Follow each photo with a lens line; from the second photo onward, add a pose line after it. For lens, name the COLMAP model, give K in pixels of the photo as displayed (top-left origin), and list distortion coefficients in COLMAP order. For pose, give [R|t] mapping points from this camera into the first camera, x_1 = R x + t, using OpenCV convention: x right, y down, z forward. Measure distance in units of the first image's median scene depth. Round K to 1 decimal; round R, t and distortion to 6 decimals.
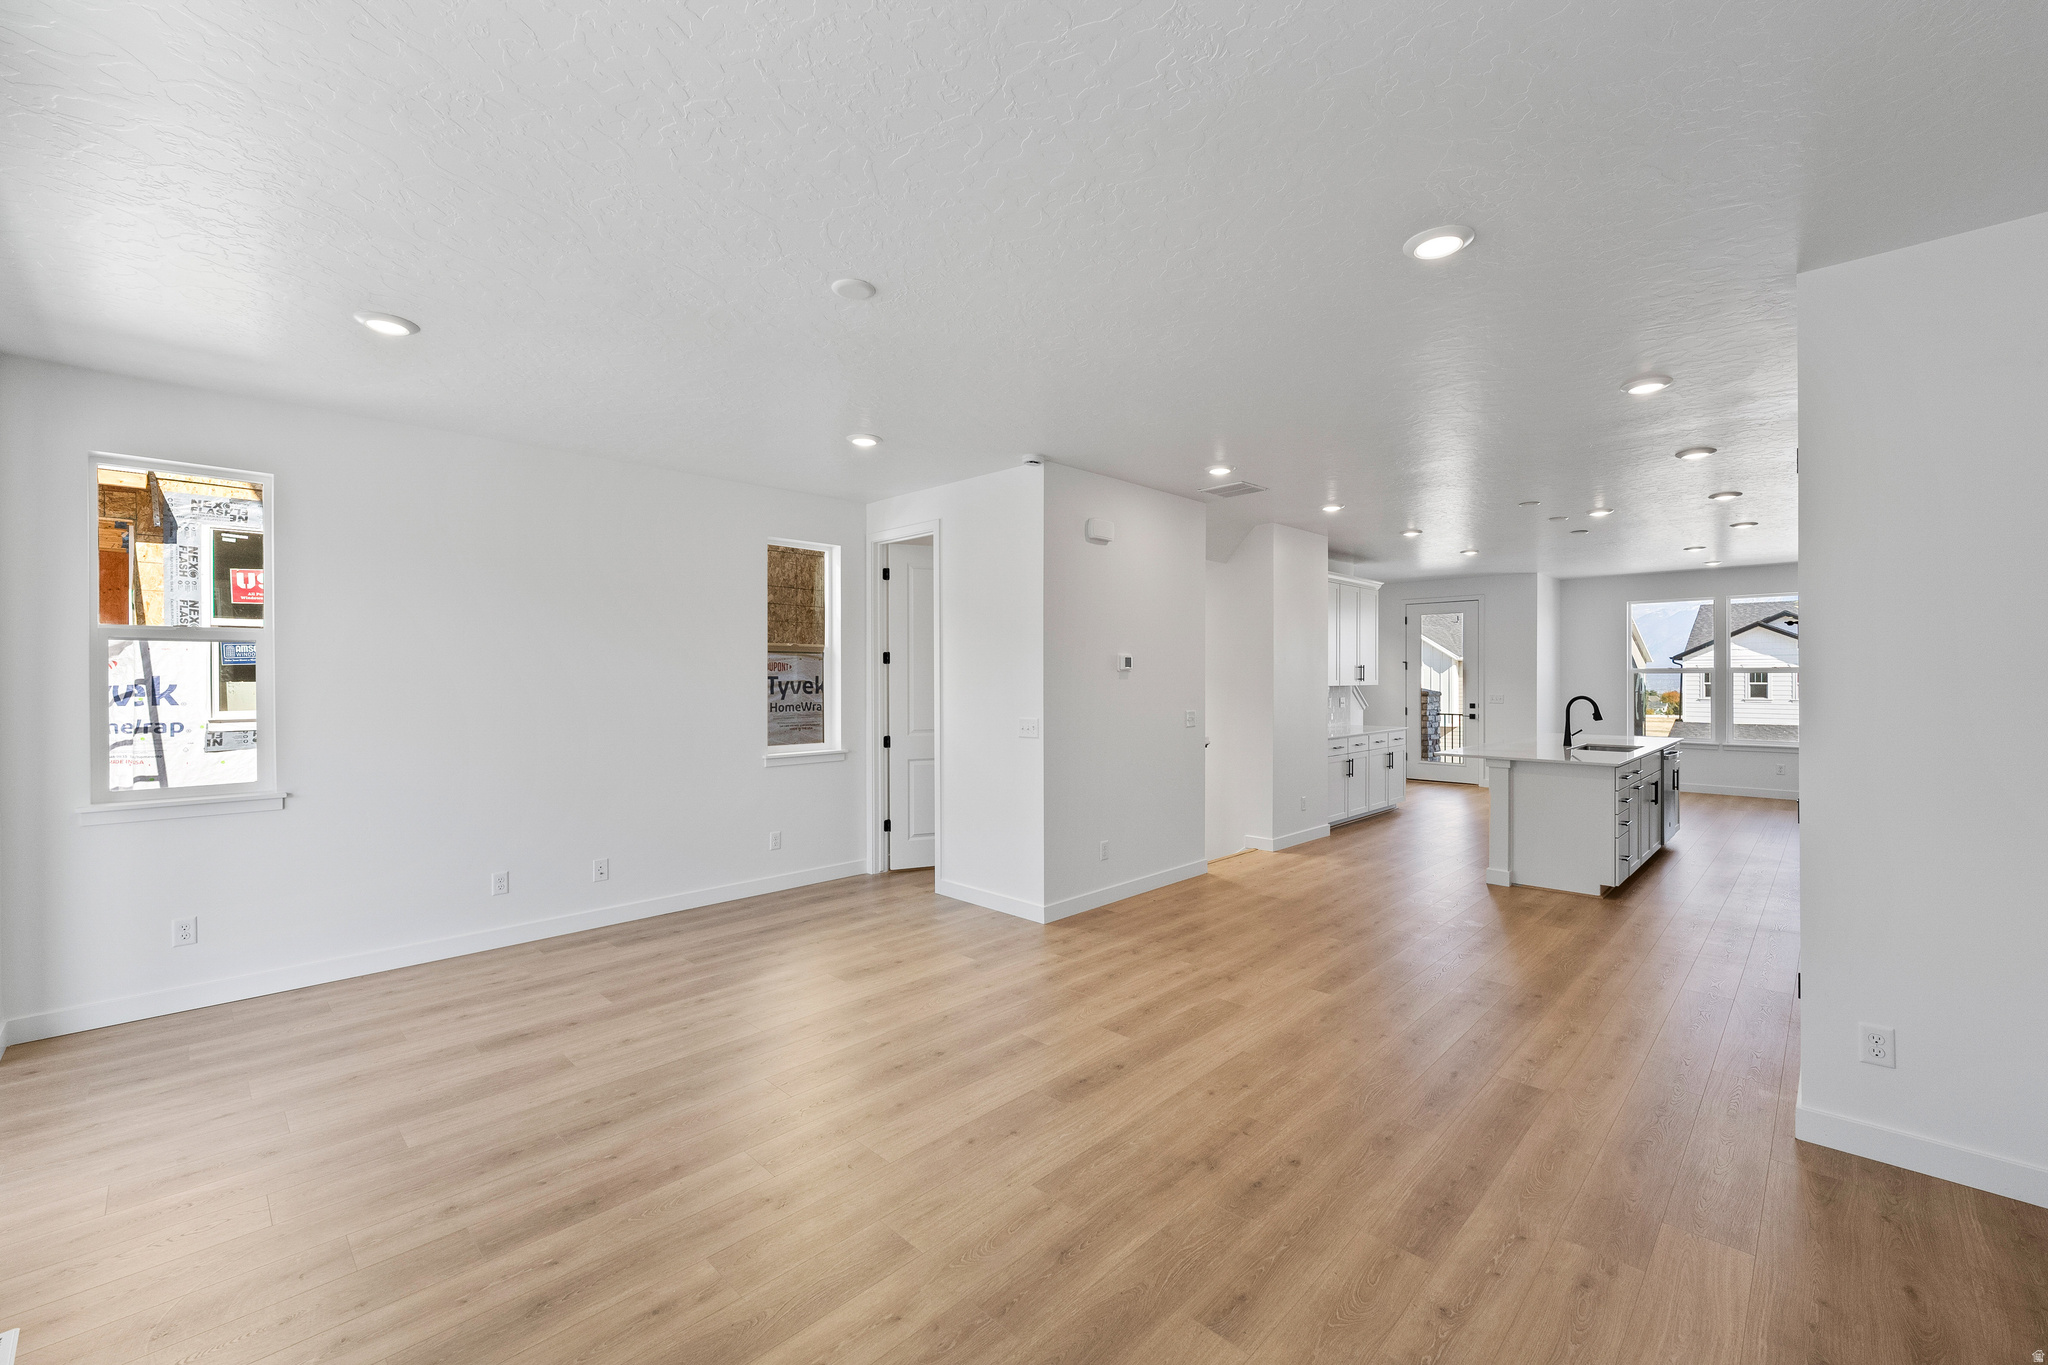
lens RADIAL K [[837.2, 0, 1024.0], [0, 837.2, 682.5], [0, 0, 1]] dist [0.001142, 0.000024]
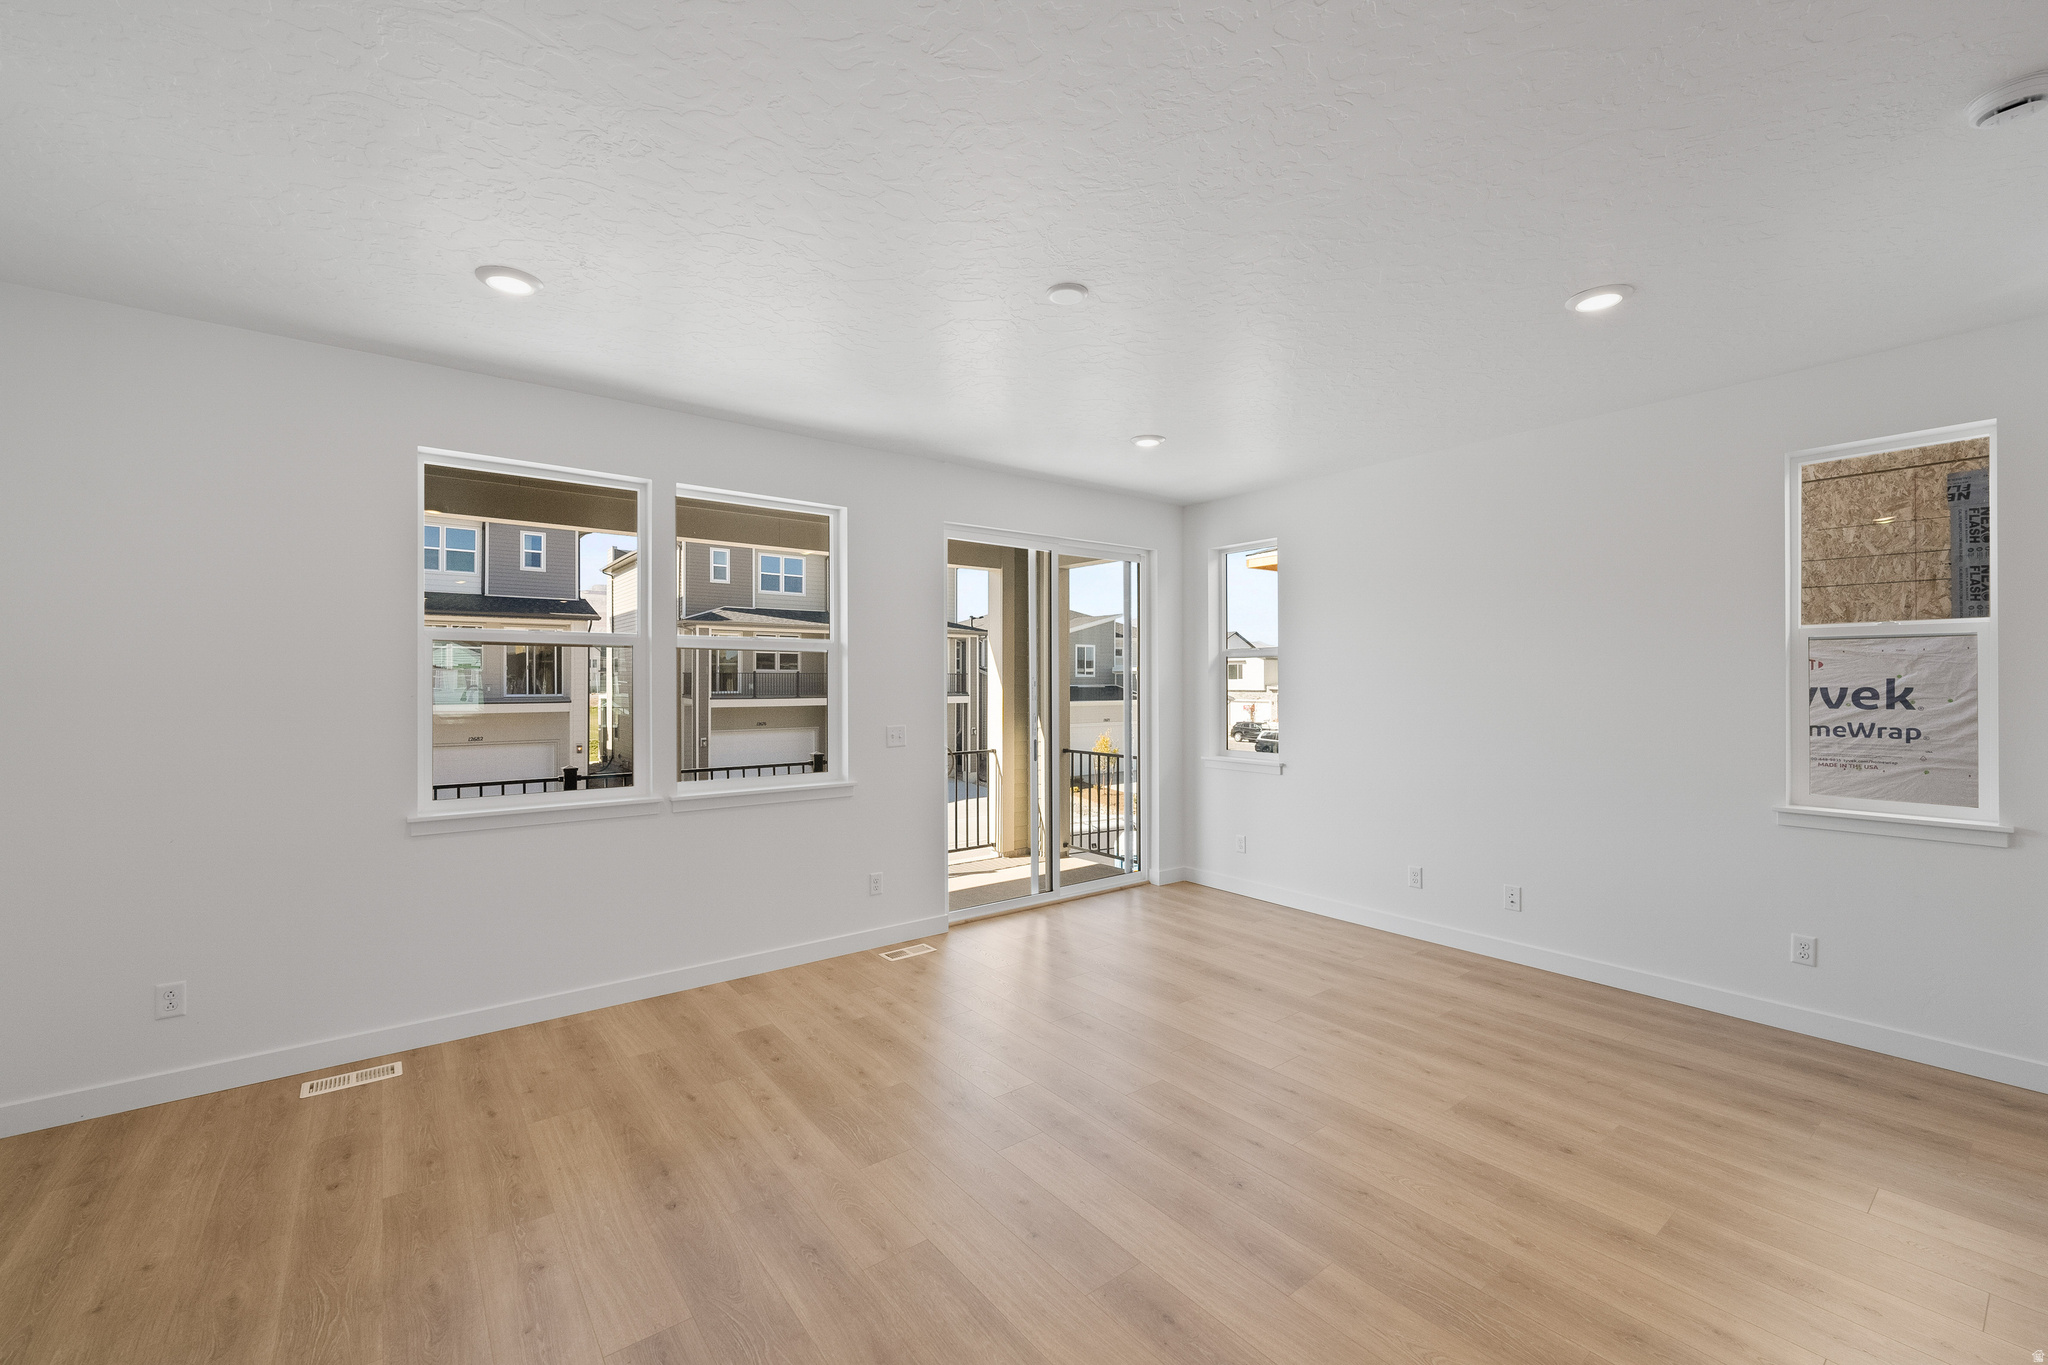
lens RADIAL K [[837.8, 0, 1024.0], [0, 837.8, 682.5], [0, 0, 1]] dist [-0.006756, -0.000241]
pose [[-0.143698, 0.001497, -0.989620, 0.489859], [-0.007544, 0.999968, 0.002608, -0.002658], [0.989593, 0.007840, -0.143682, 0.678406]]
